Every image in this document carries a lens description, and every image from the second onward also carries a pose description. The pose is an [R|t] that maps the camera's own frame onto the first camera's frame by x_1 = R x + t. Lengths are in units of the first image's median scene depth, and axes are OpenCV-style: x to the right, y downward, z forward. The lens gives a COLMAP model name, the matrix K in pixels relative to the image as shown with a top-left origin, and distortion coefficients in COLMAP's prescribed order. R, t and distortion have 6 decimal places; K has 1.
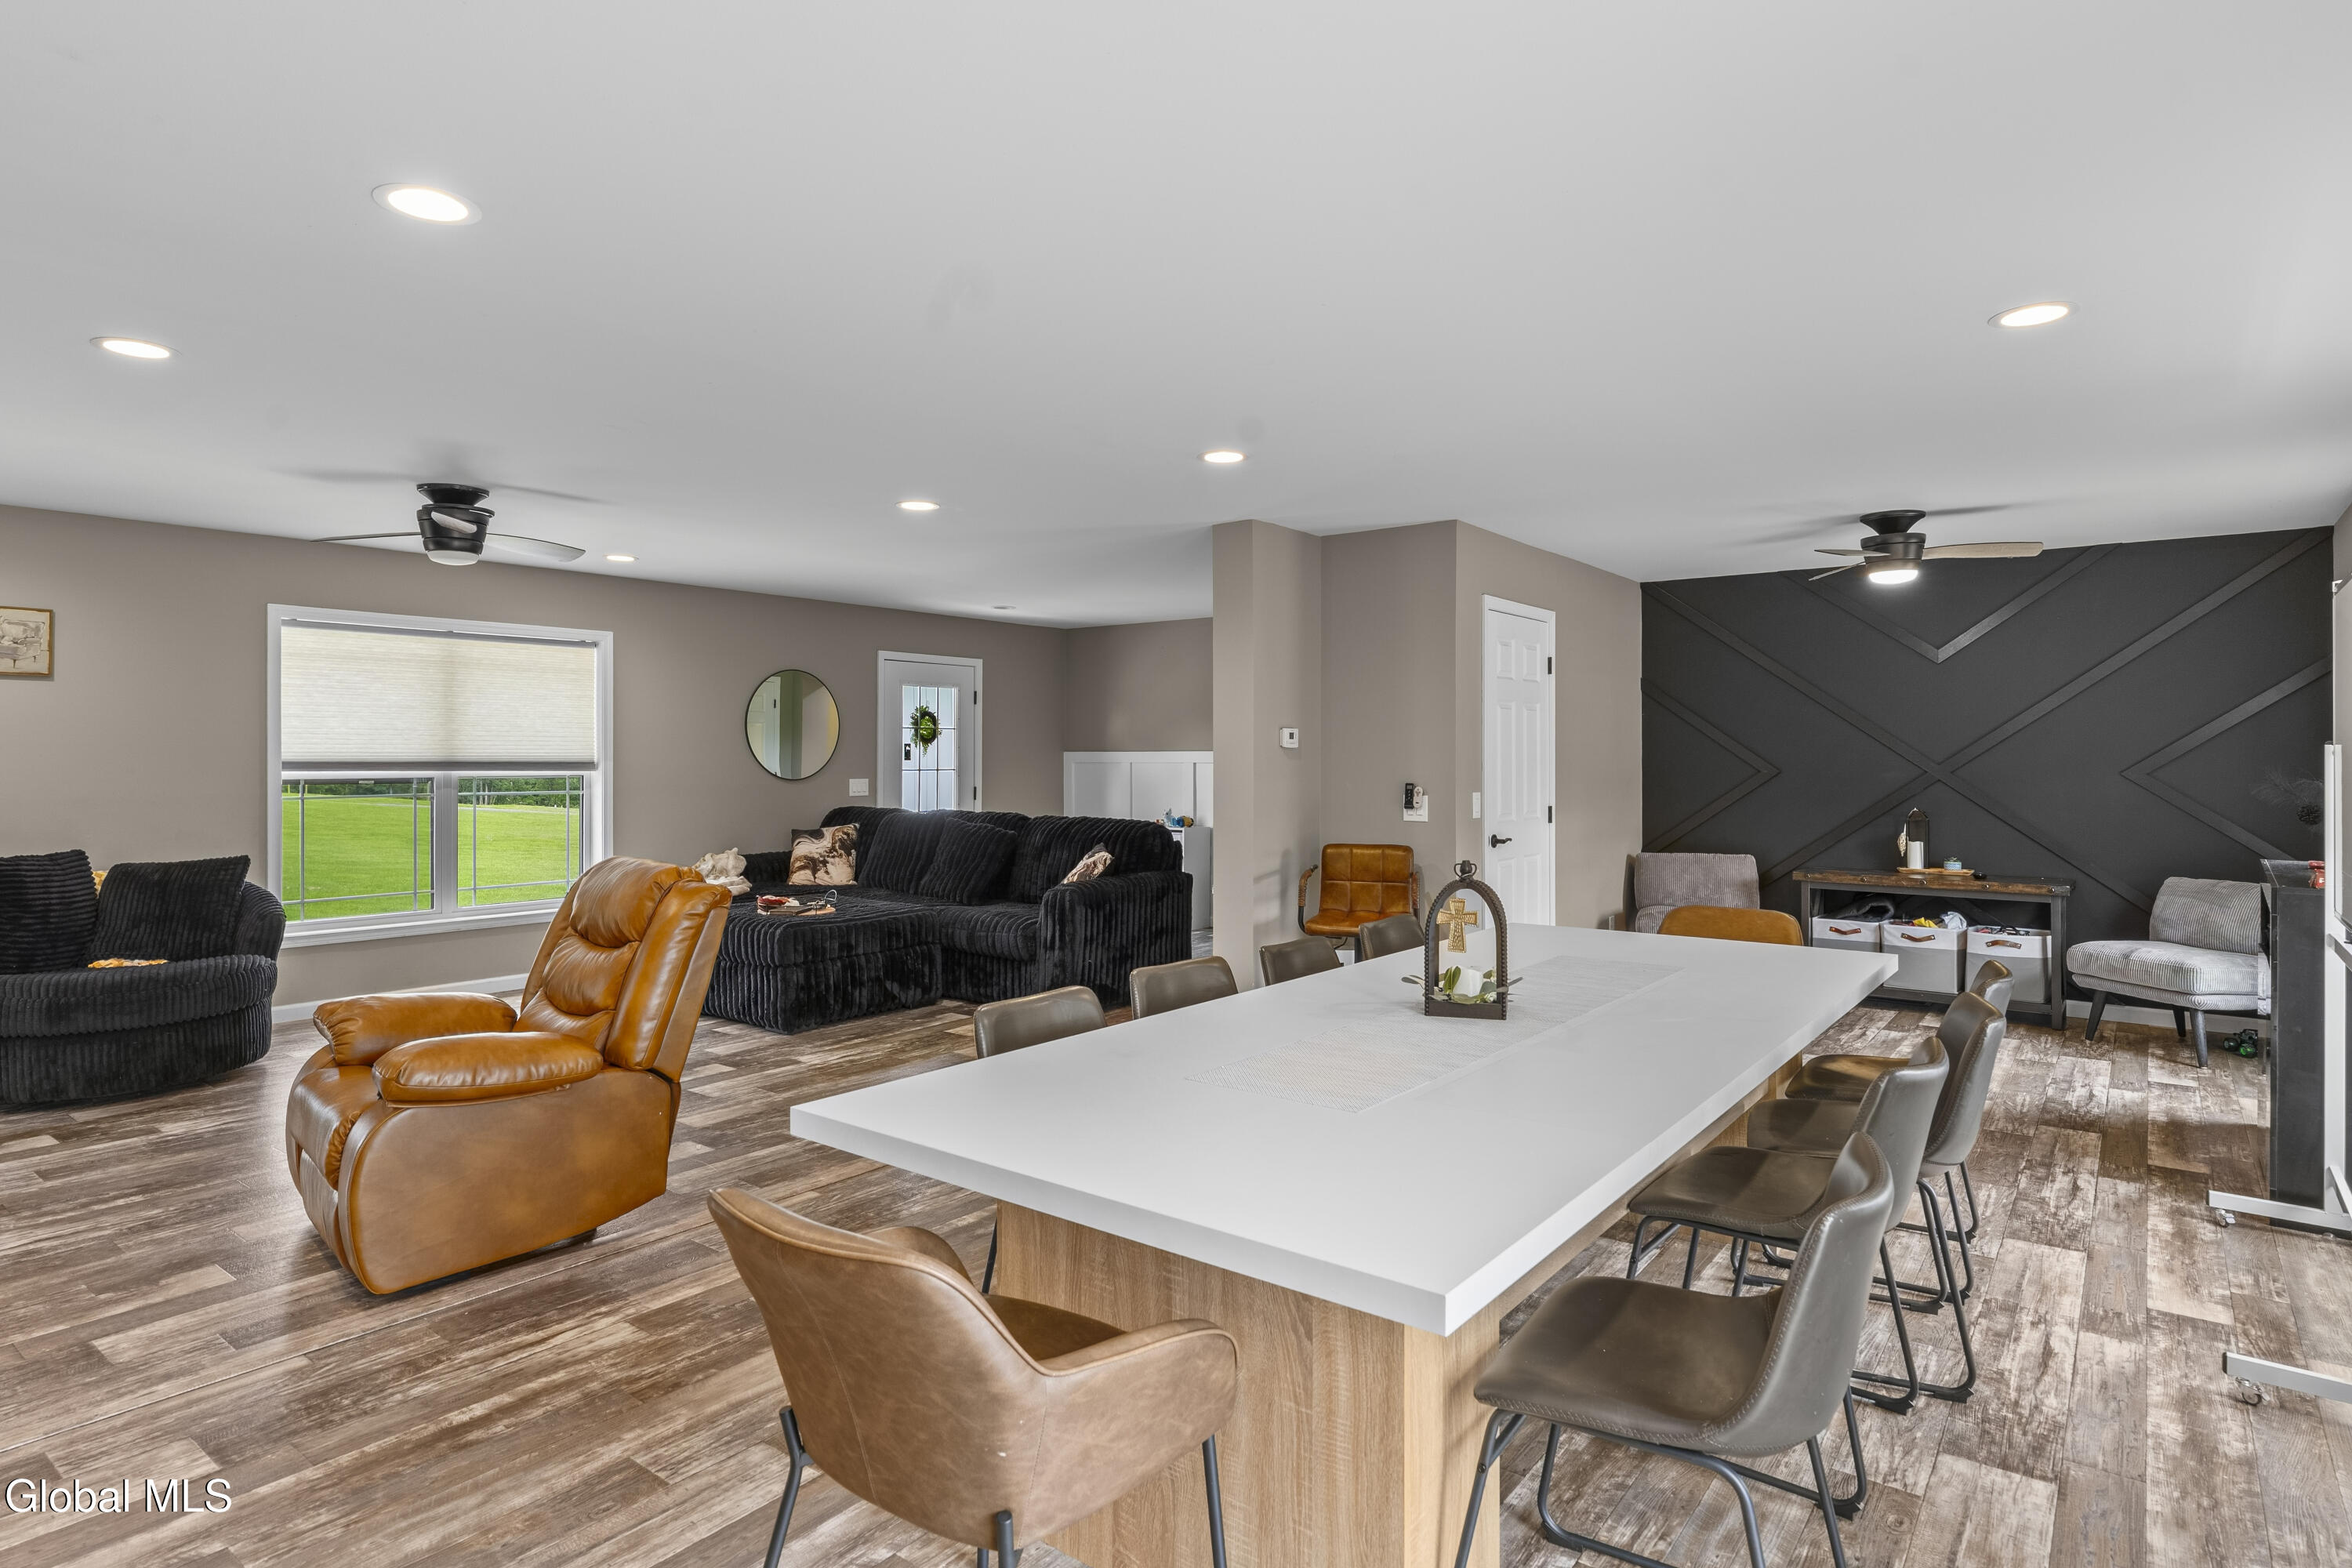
lens RADIAL K [[1262.2, 0, 1163.2], [0, 1262.2, 754.4], [0, 0, 1]] dist [-0.001131, 0.001140]
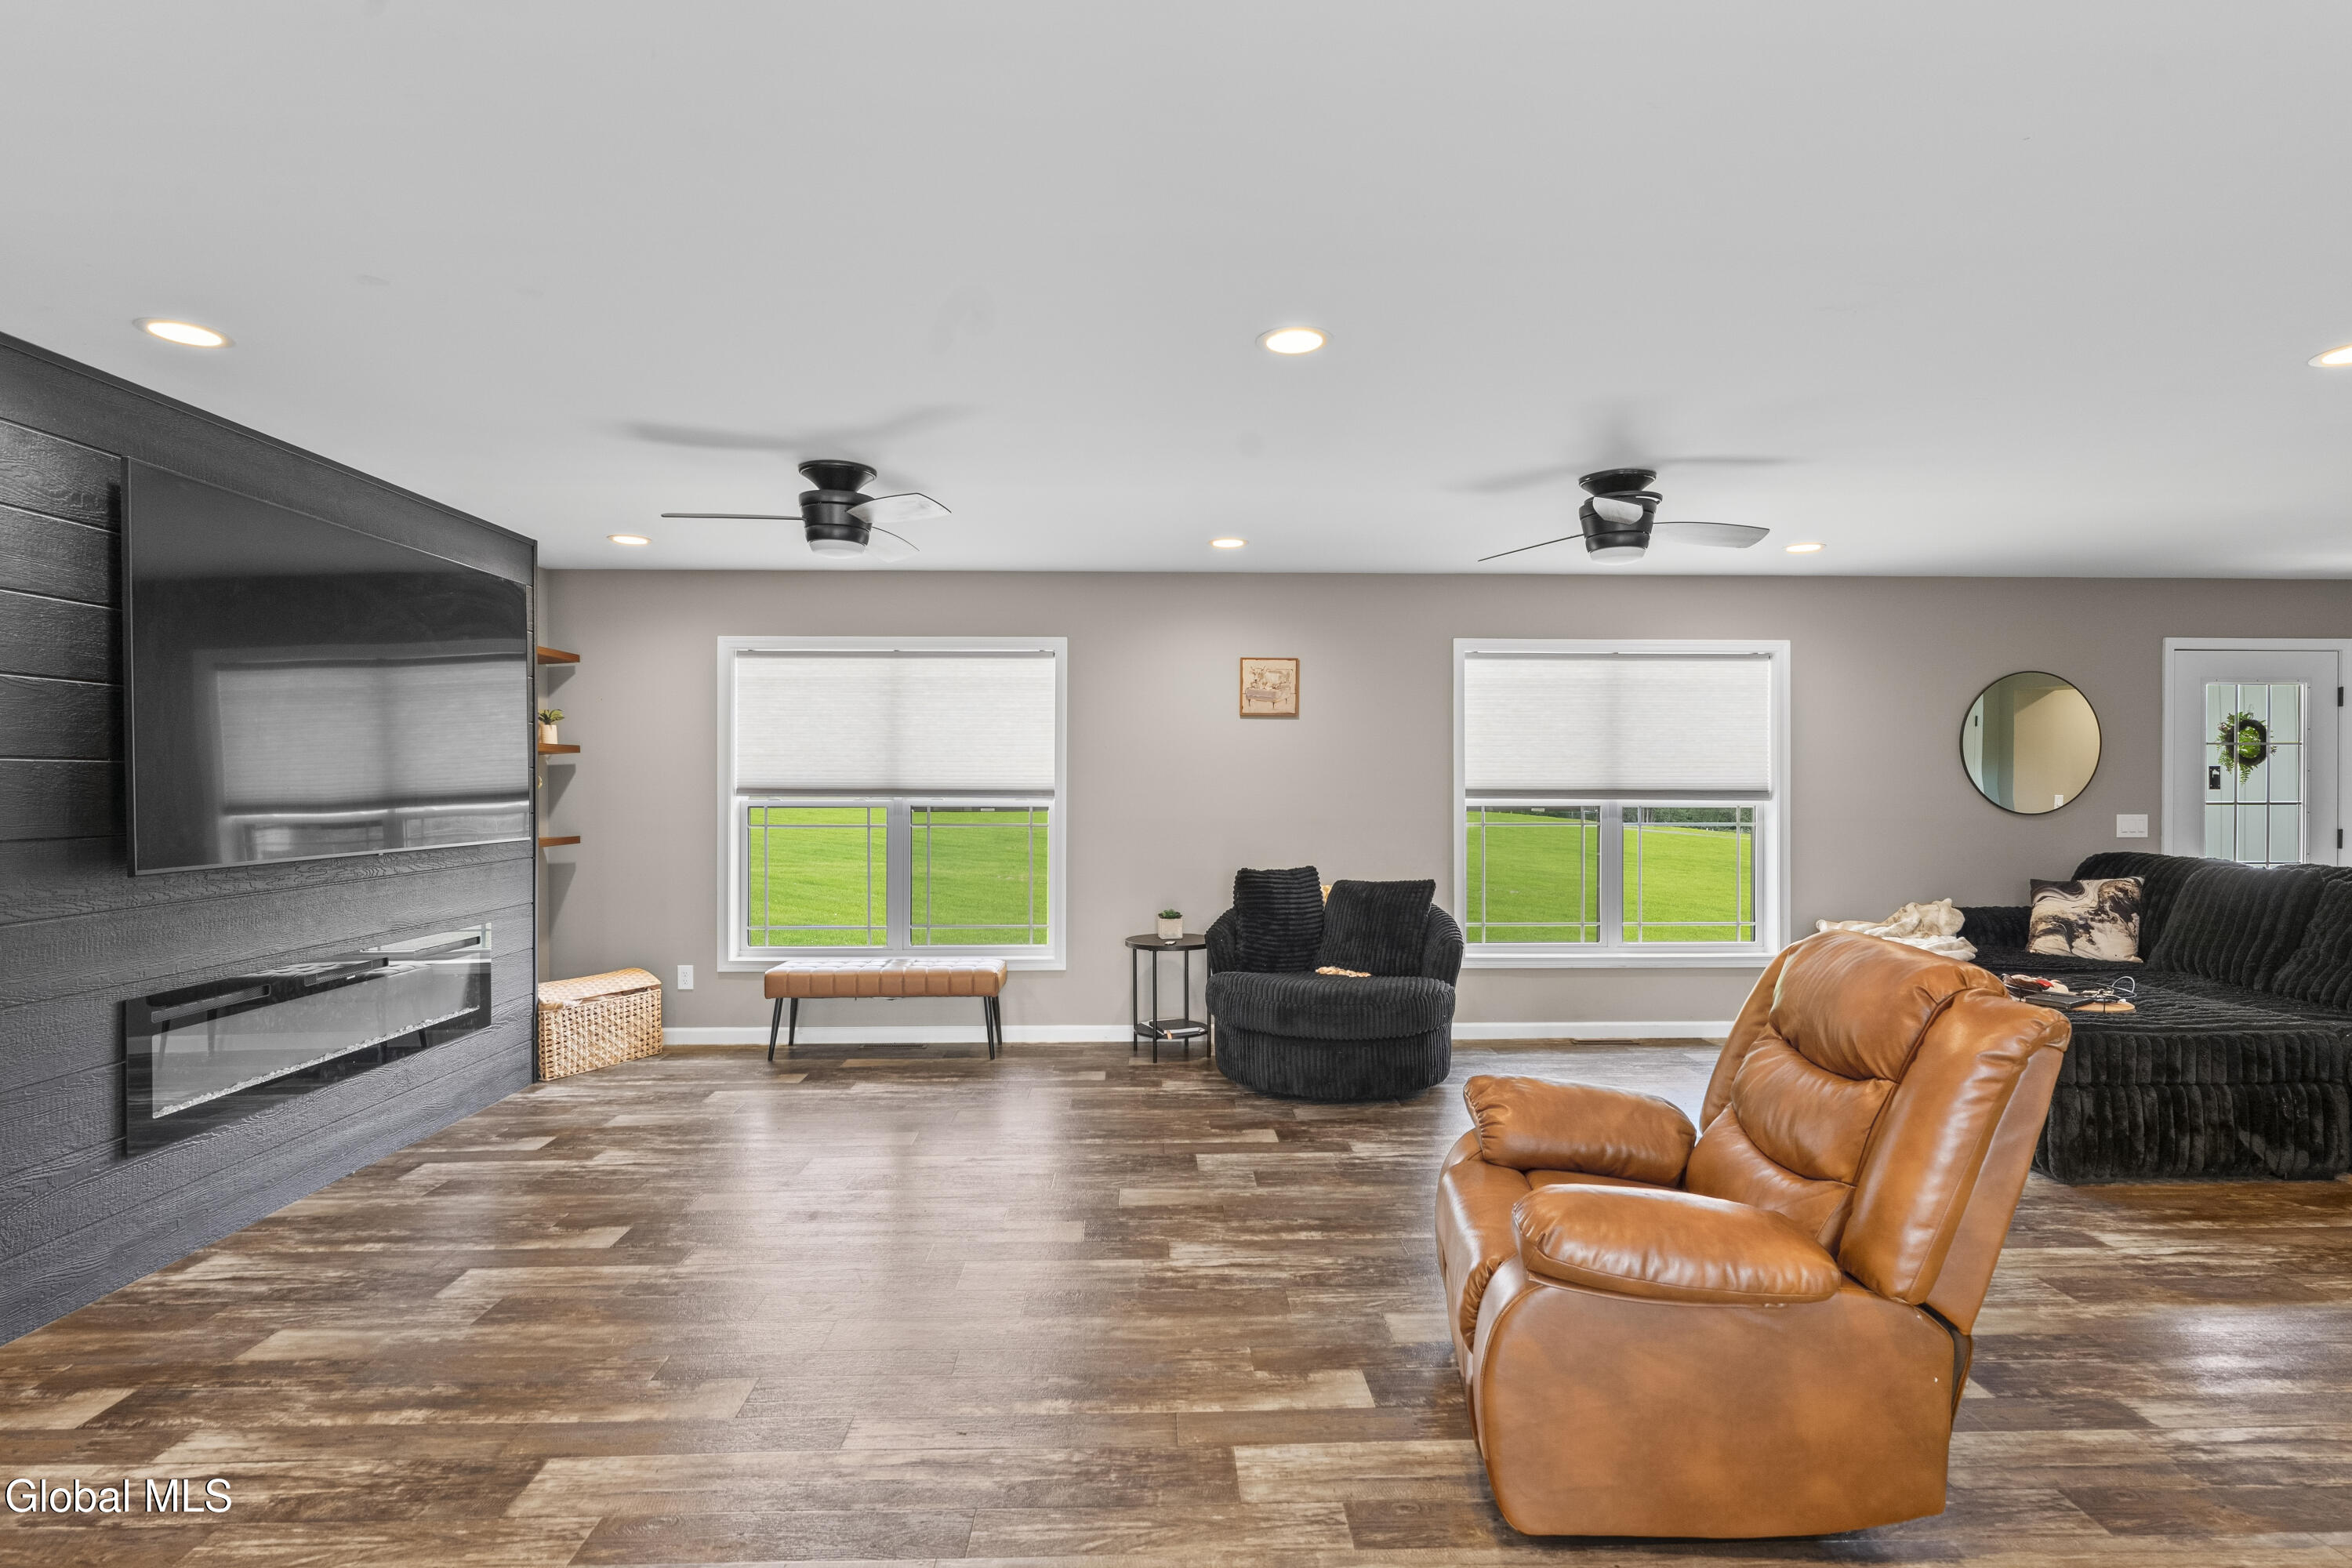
lens RADIAL K [[1148.1, 0, 1176.0], [0, 1148.1, 784.0], [0, 0, 1]] dist [-0.008384, 0.001803]
pose [[0.635642, 0.000370, -0.771984, -0.126526], [0.001435, 0.999998, 0.001660, -0.000455], [0.771982, -0.002163, 0.635640, 0.227425]]
